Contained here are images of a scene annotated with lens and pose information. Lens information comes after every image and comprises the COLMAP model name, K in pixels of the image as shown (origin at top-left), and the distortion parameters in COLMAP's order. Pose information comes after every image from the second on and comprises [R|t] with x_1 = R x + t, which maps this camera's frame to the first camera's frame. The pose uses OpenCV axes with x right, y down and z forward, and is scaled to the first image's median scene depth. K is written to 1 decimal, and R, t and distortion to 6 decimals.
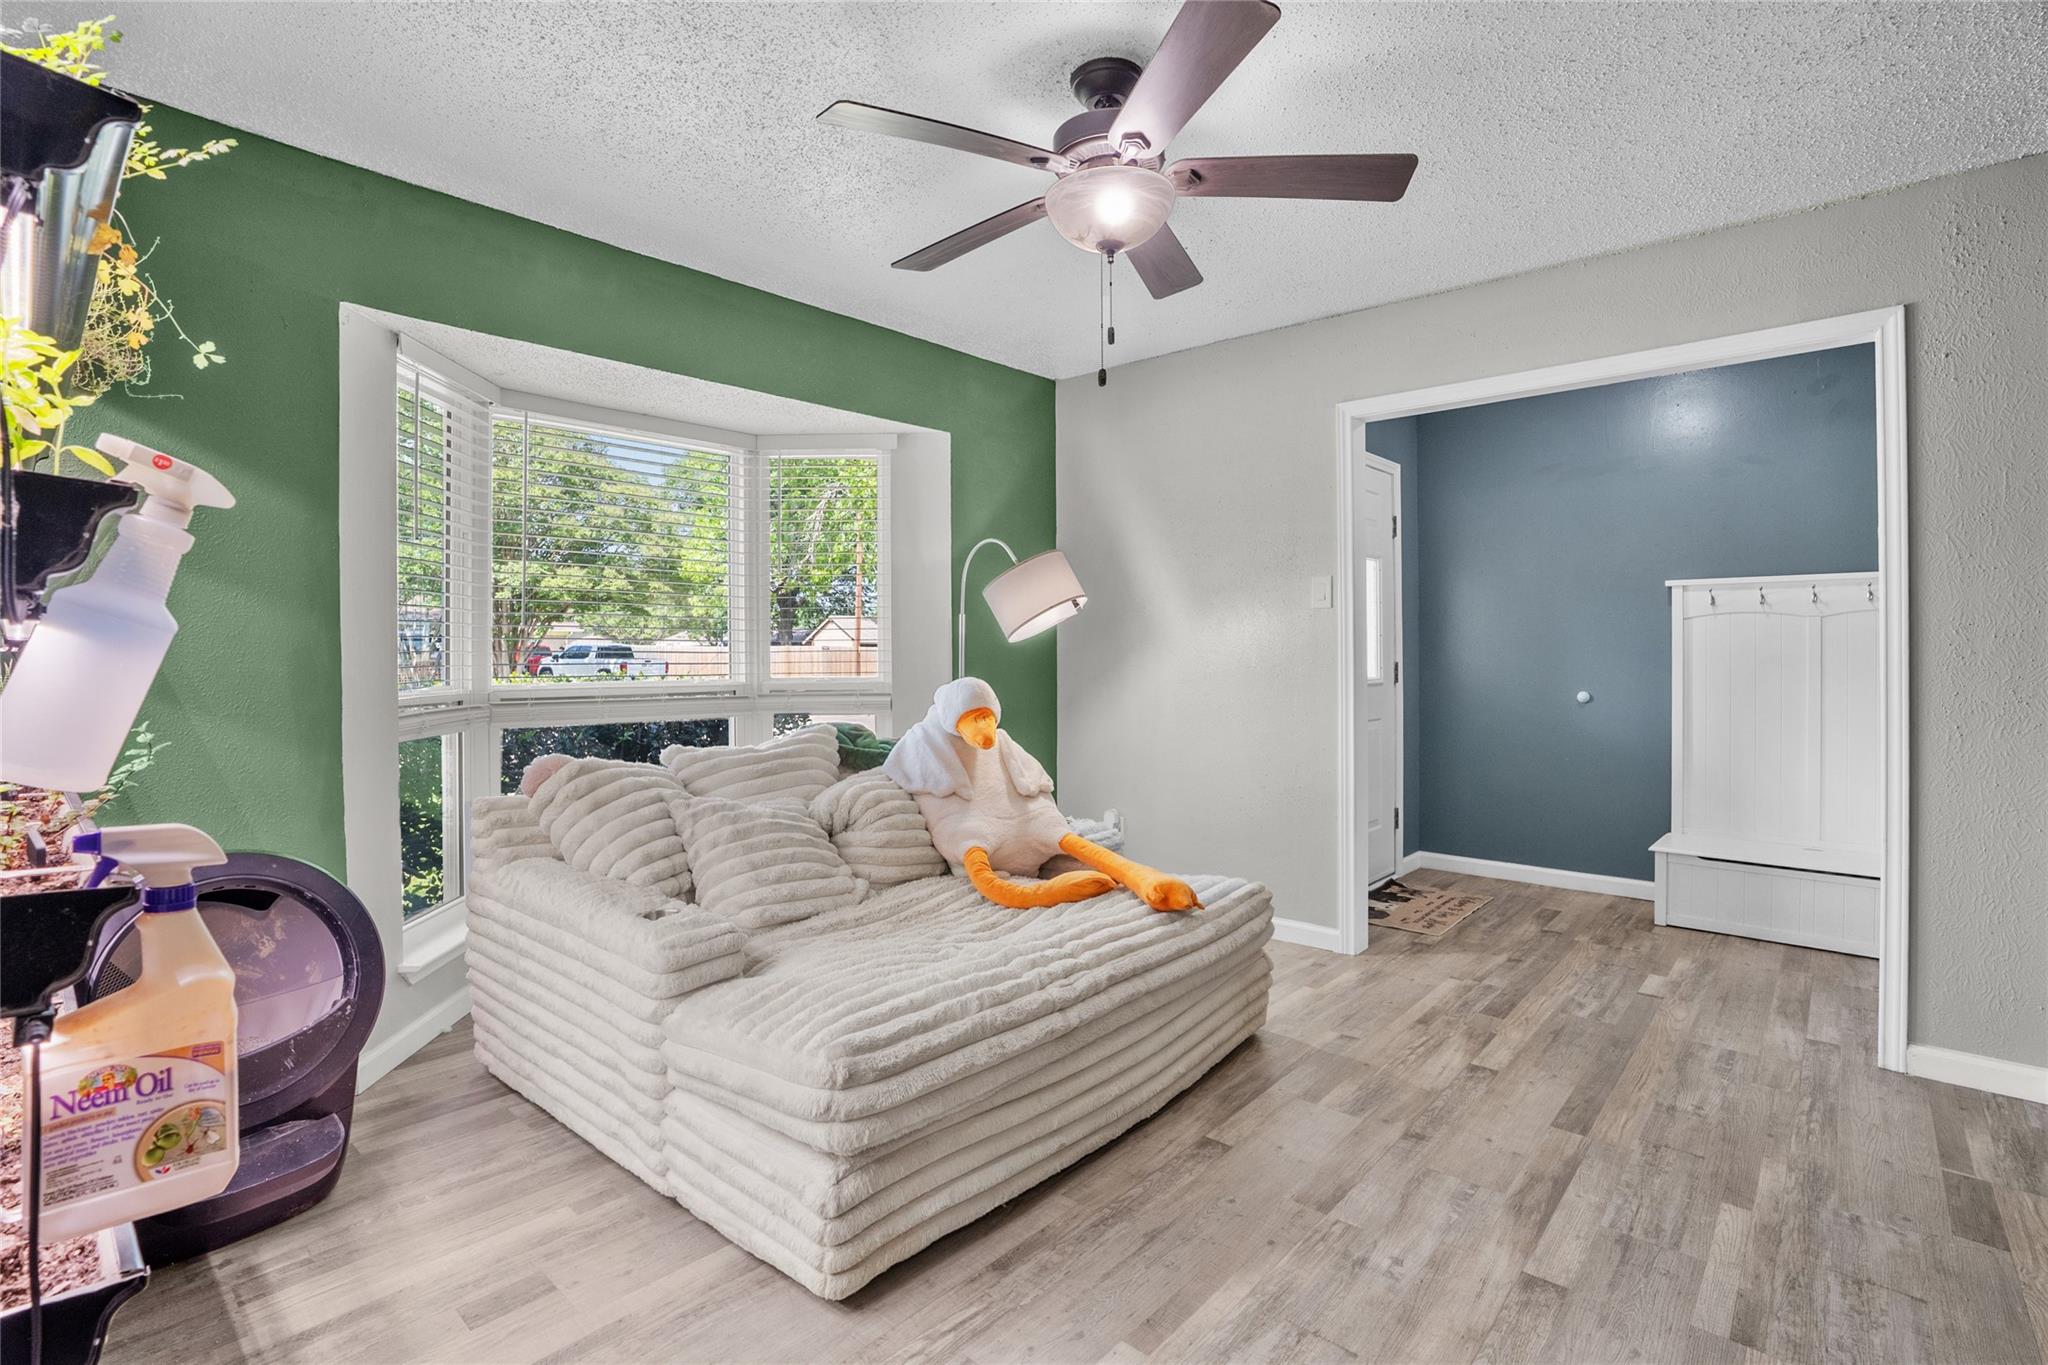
lens RADIAL K [[978.9, 0, 1031.8], [0, 978.9, 652.5], [0, 0, 1]] dist [-0.000681, -0.000086]
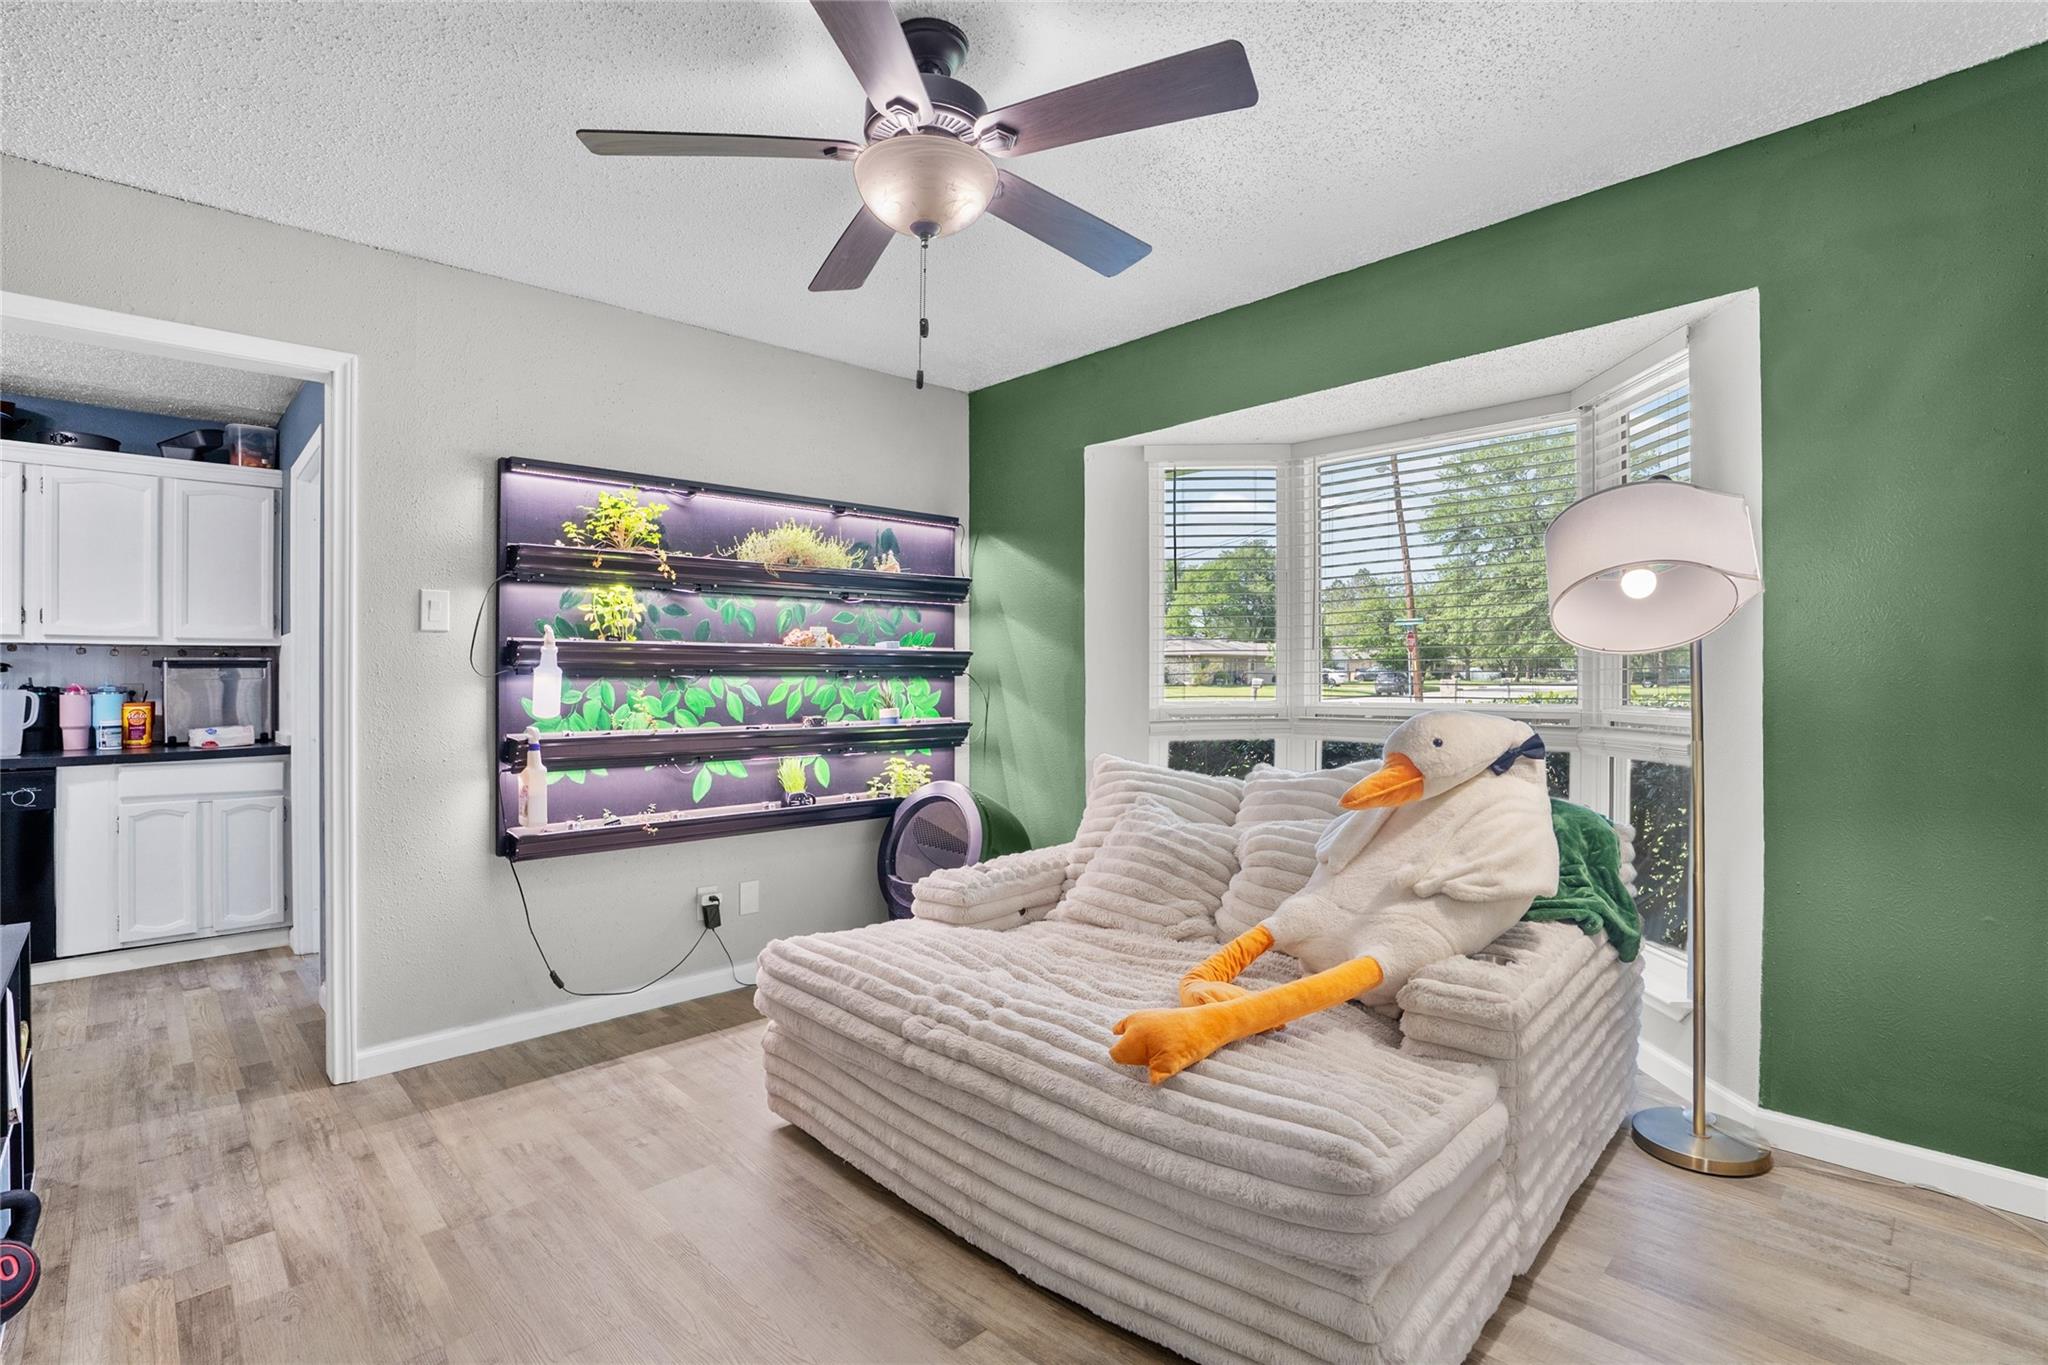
lens RADIAL K [[984.9, 0, 1021.0], [0, 984.9, 670.6], [0, 0, 1]] dist [-0.000381, -0.000007]
pose [[-0.076635, 0.003109, -0.997054, 0.919139], [0.005379, 0.999982, 0.002705, -0.009441], [0.997045, -0.005156, -0.076650, 1.083577]]
